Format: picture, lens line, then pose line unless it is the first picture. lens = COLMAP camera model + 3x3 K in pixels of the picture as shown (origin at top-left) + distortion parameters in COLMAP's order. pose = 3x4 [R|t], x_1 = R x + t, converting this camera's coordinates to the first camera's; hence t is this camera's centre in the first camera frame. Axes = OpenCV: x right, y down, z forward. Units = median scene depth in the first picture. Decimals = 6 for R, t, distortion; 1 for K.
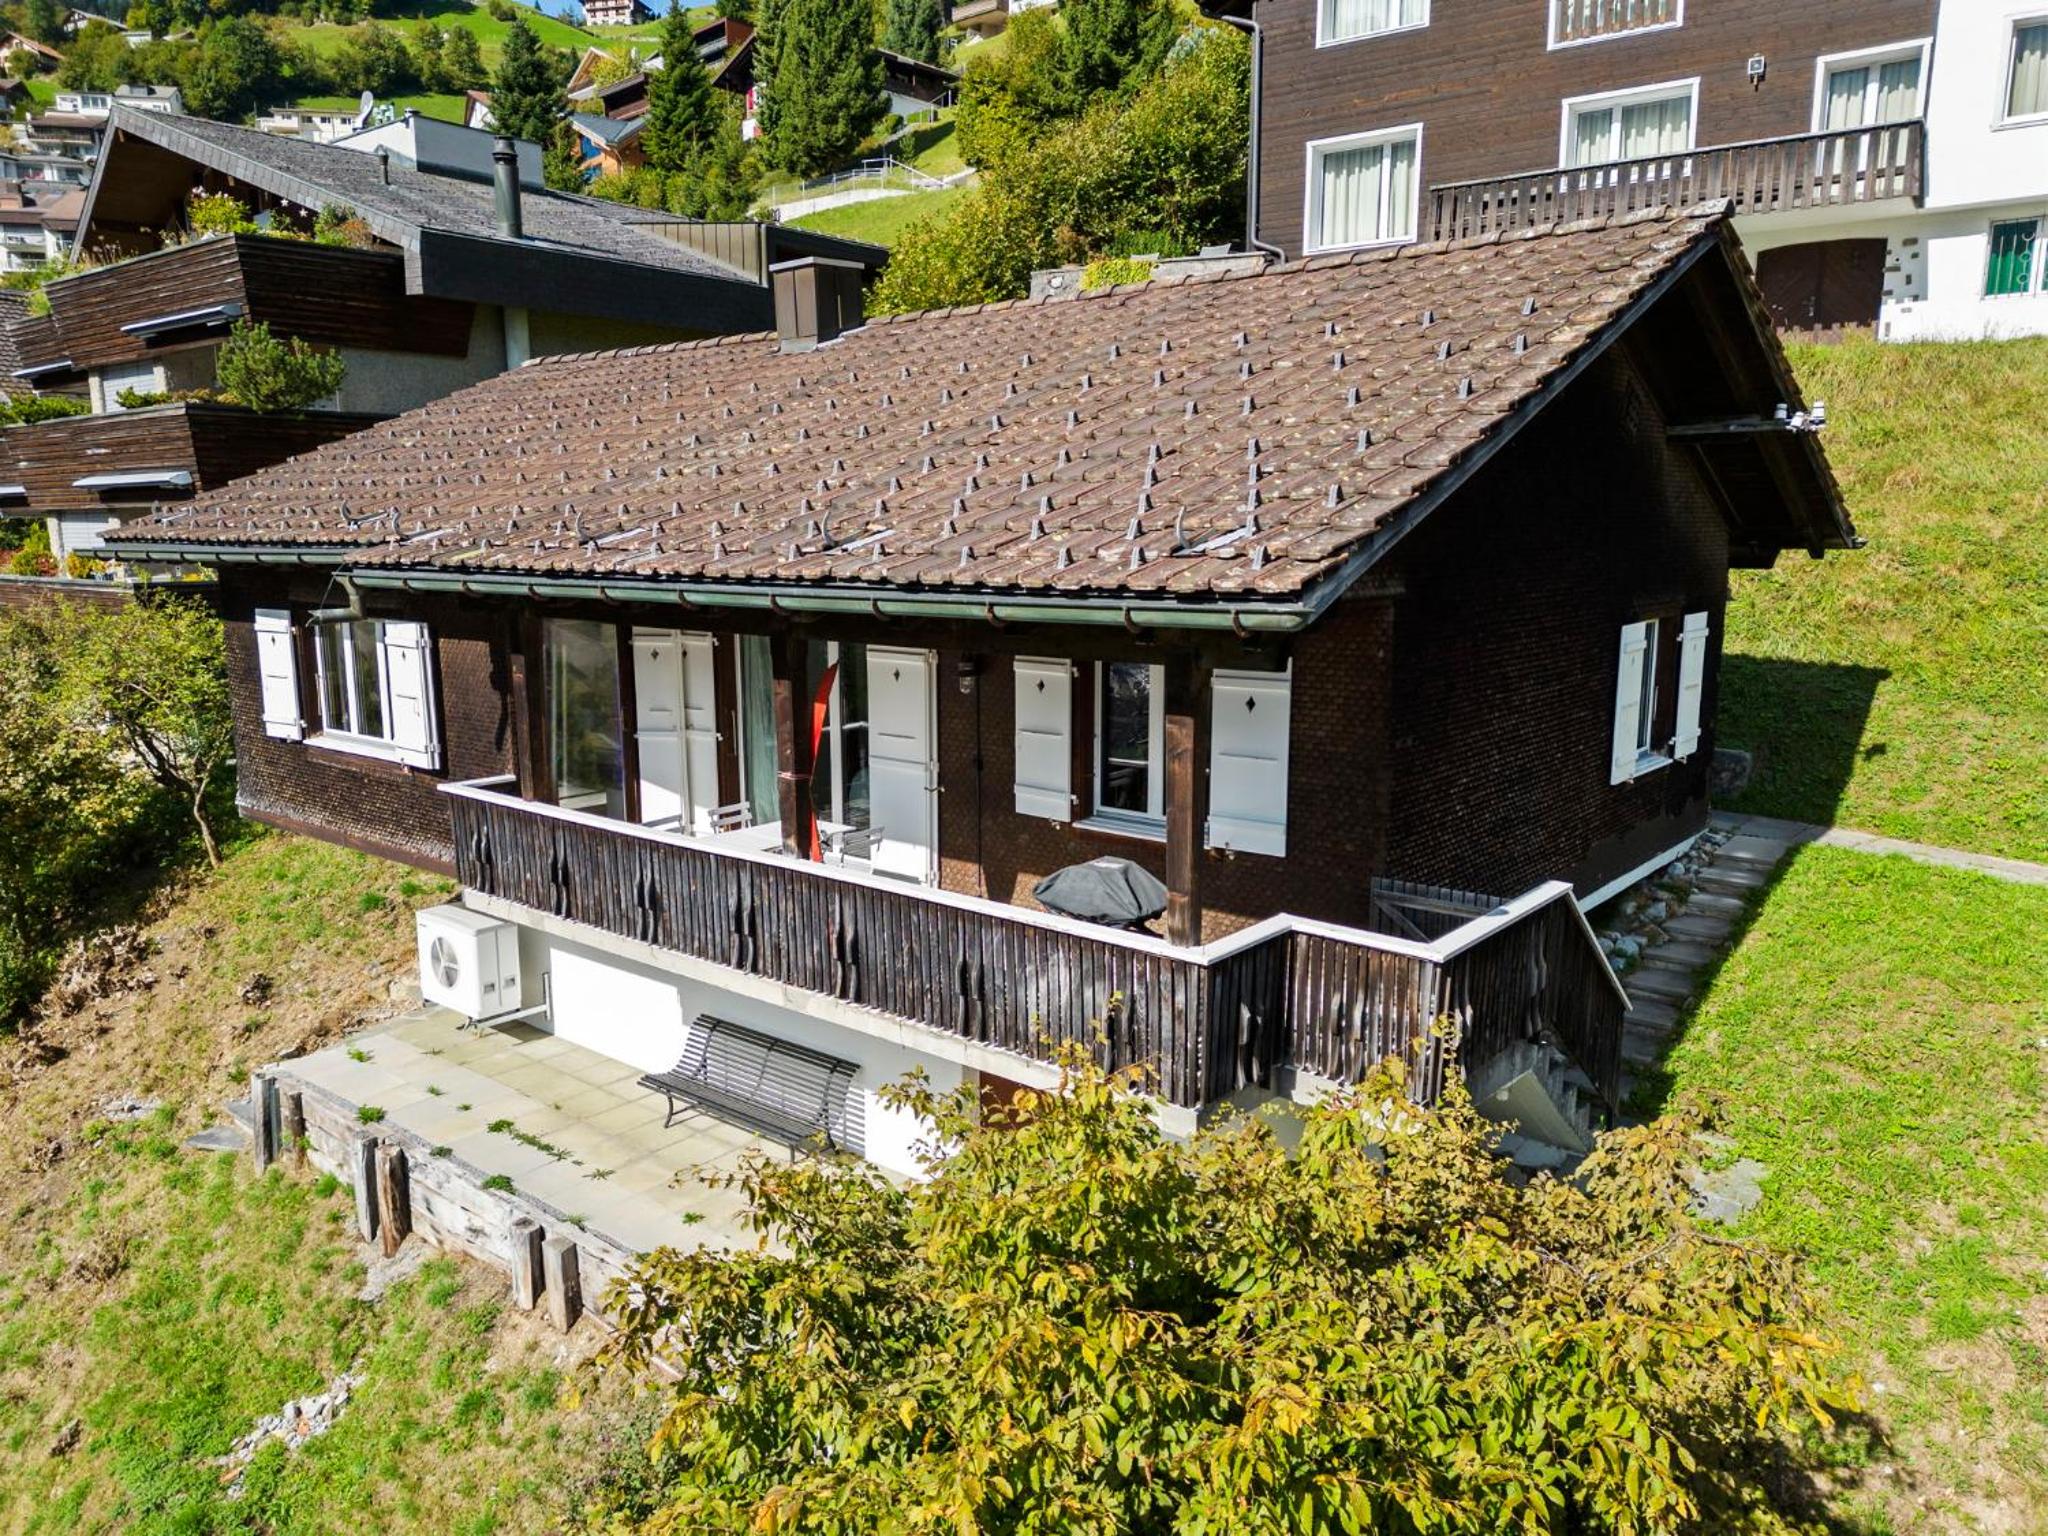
lens RADIAL K [[1437.9, 0, 1019.8], [0, 1437.9, 766.5], [0, 0, 1]] dist [0.086801, -0.057254]
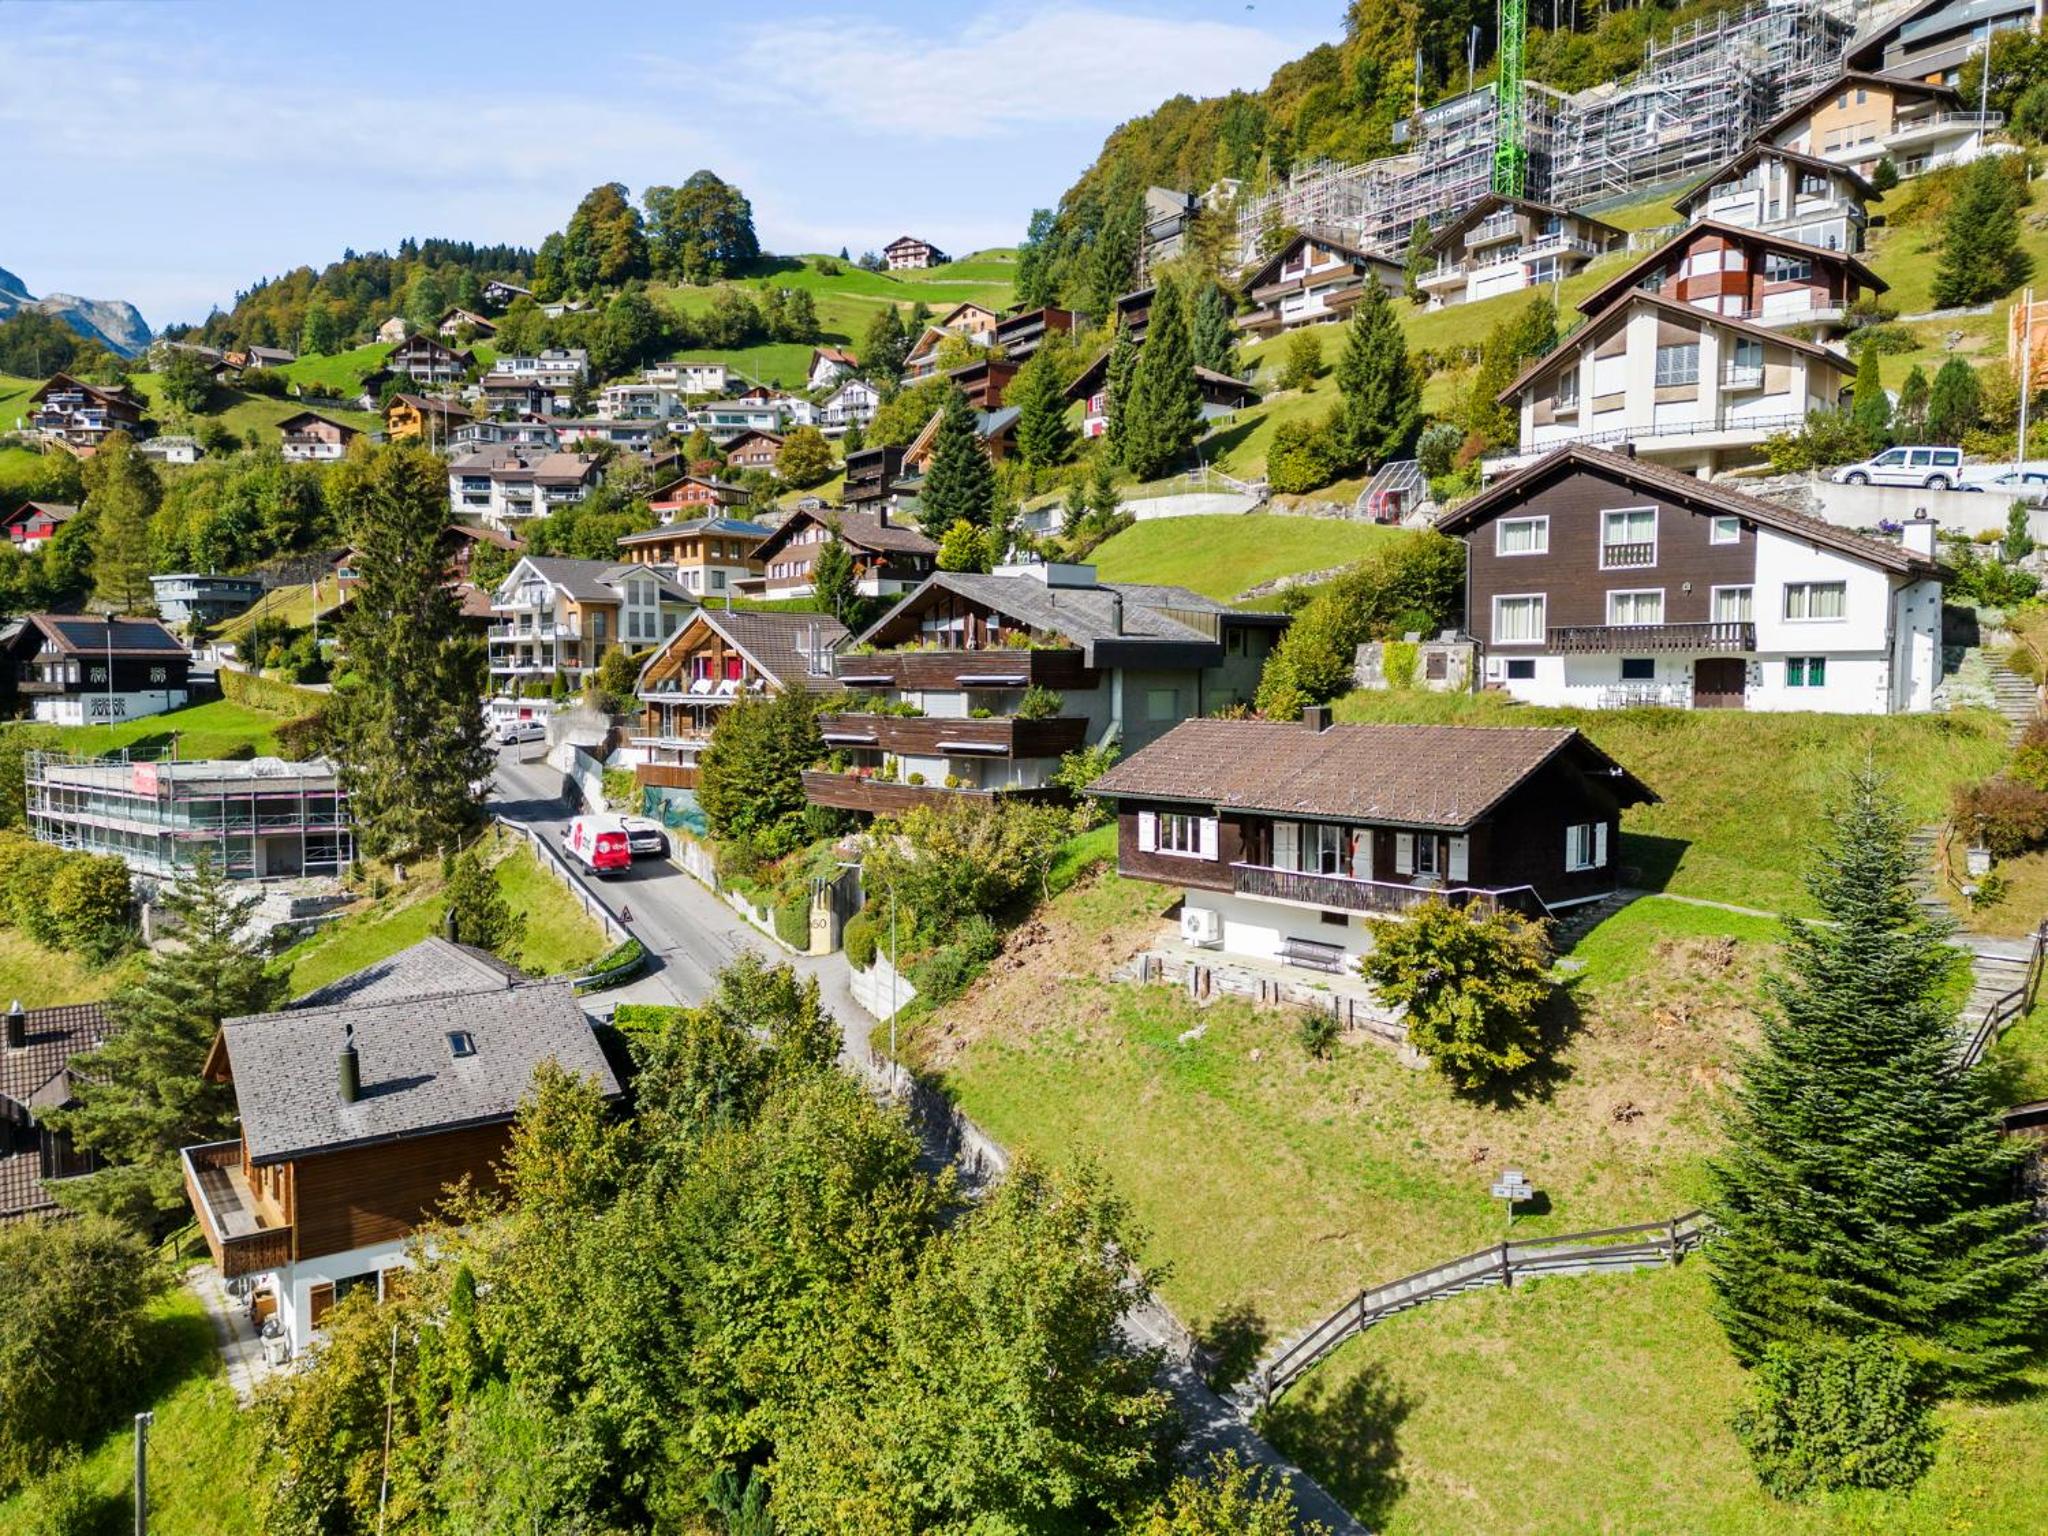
lens RADIAL K [[1413.4, 0, 1010.2], [0, 1413.4, 766.3], [0, 0, 1]] dist [0.082151, -0.080051]
pose [[0.986058, 0.011440, -0.166011, -0.175532], [-0.028952, 0.994213, -0.103455, 0.077159], [0.163866, 0.106819, 0.980682, -1.312737]]
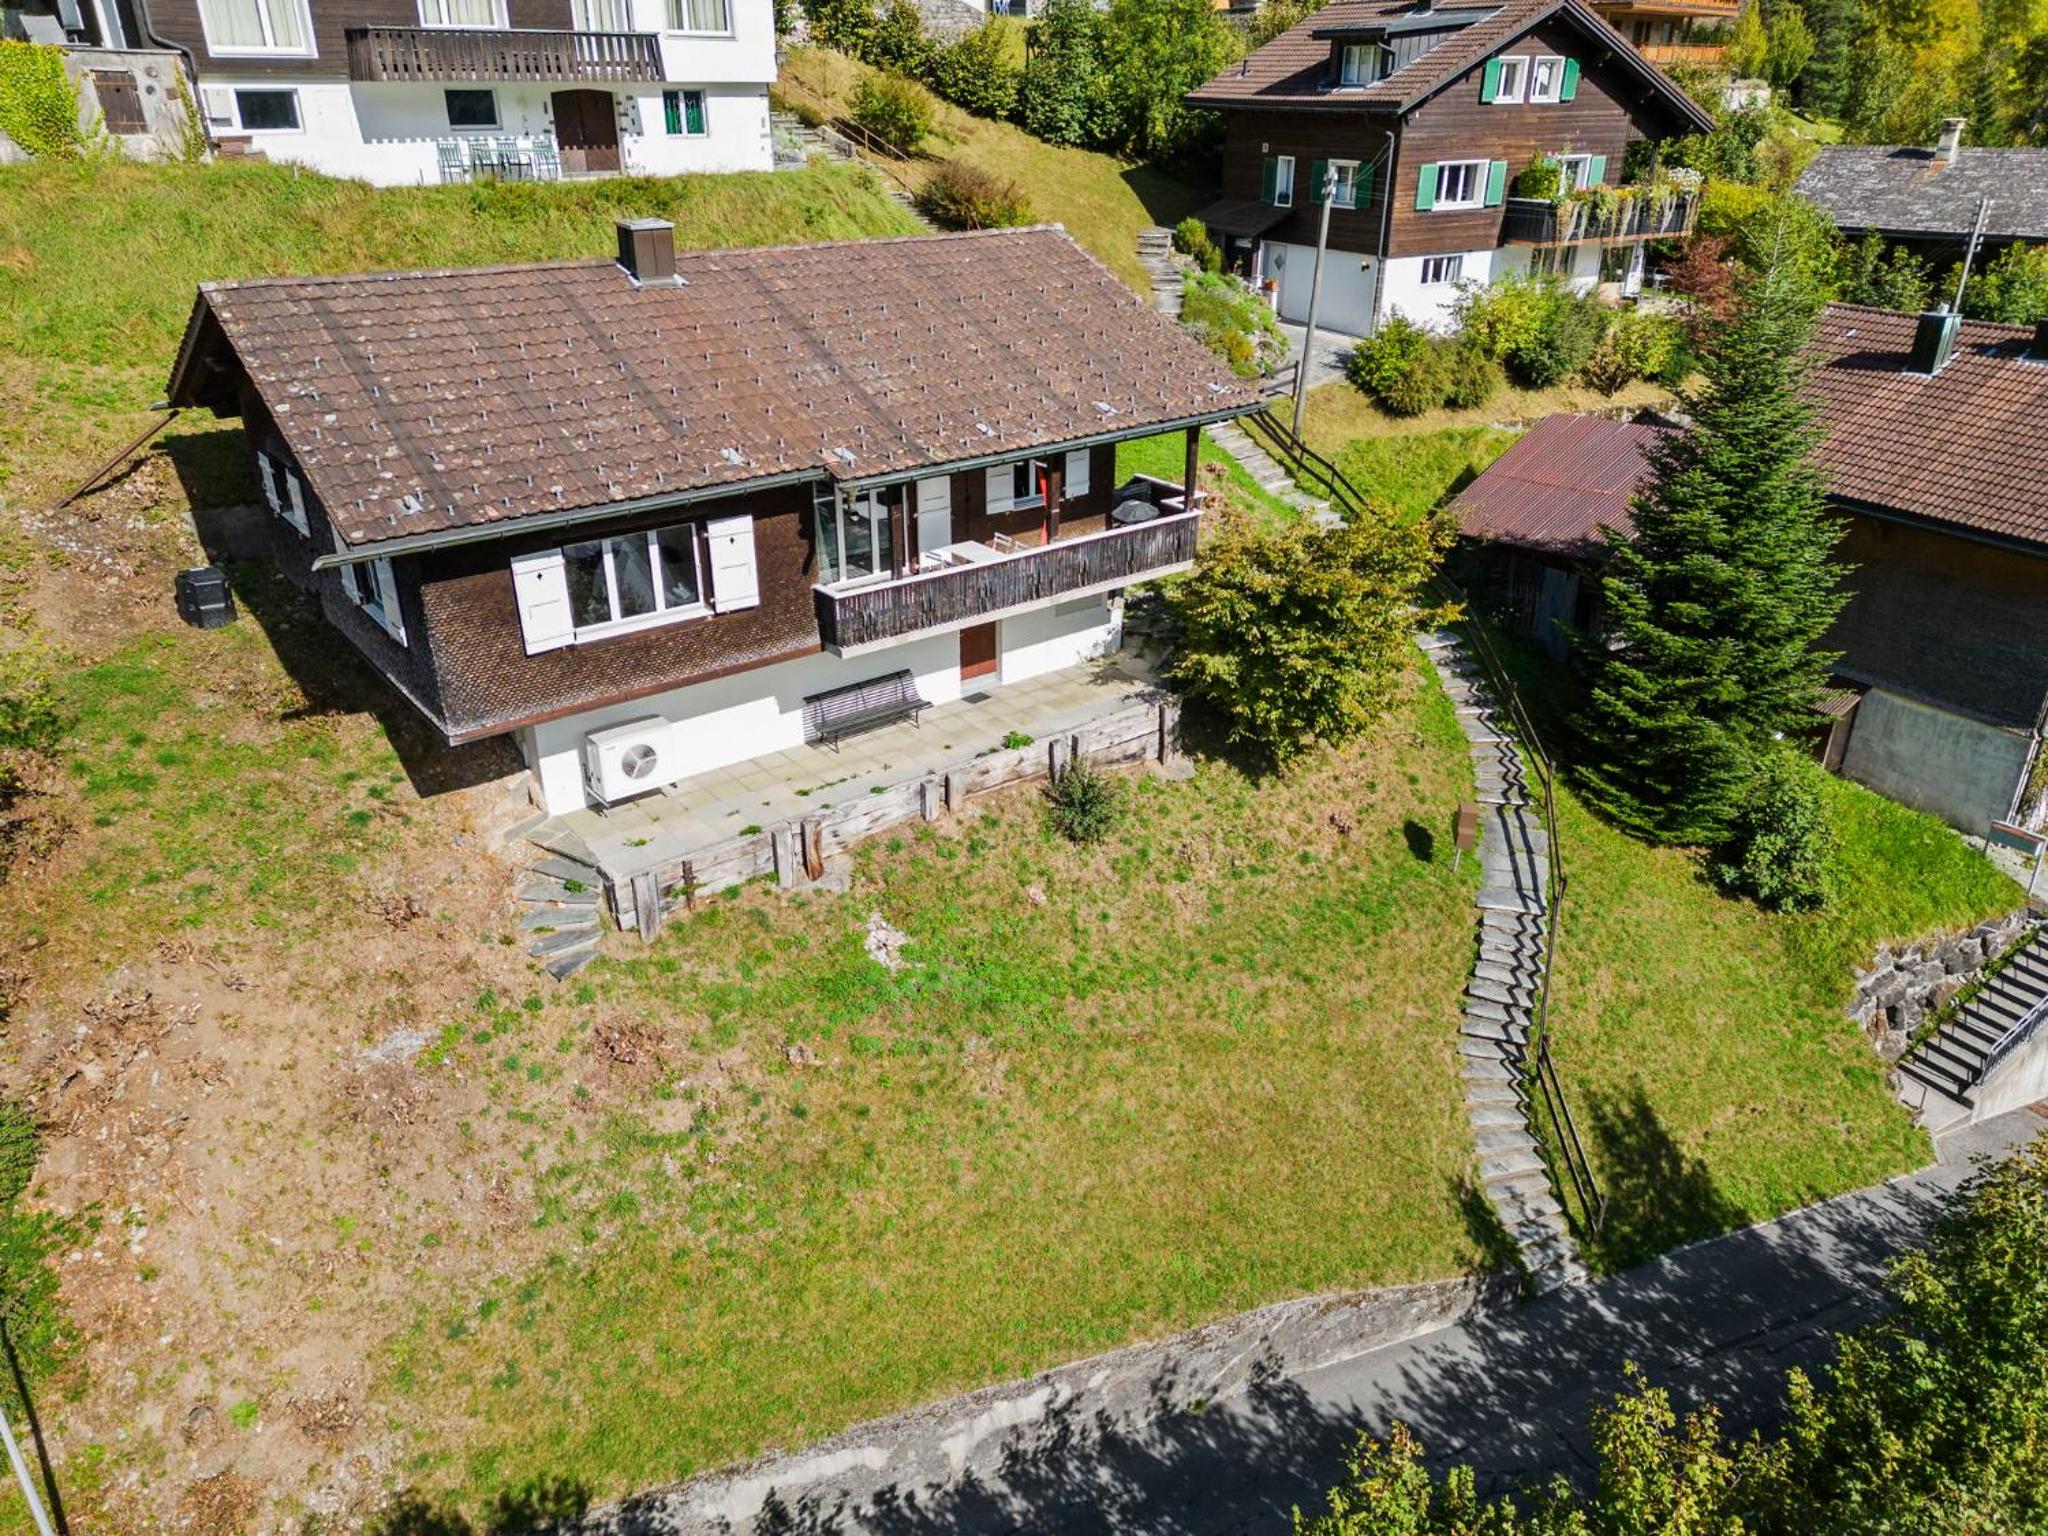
lens RADIAL K [[1437.9, 0, 1019.8], [0, 1437.9, 766.5], [0, 0, 1]] dist [0.086801, -0.057254]
pose [[0.224633, -0.418399, 0.880047, -0.971543], [0.169277, 0.906151, 0.387602, -0.216498], [-0.959628, 0.061904, 0.274376, 0.156143]]
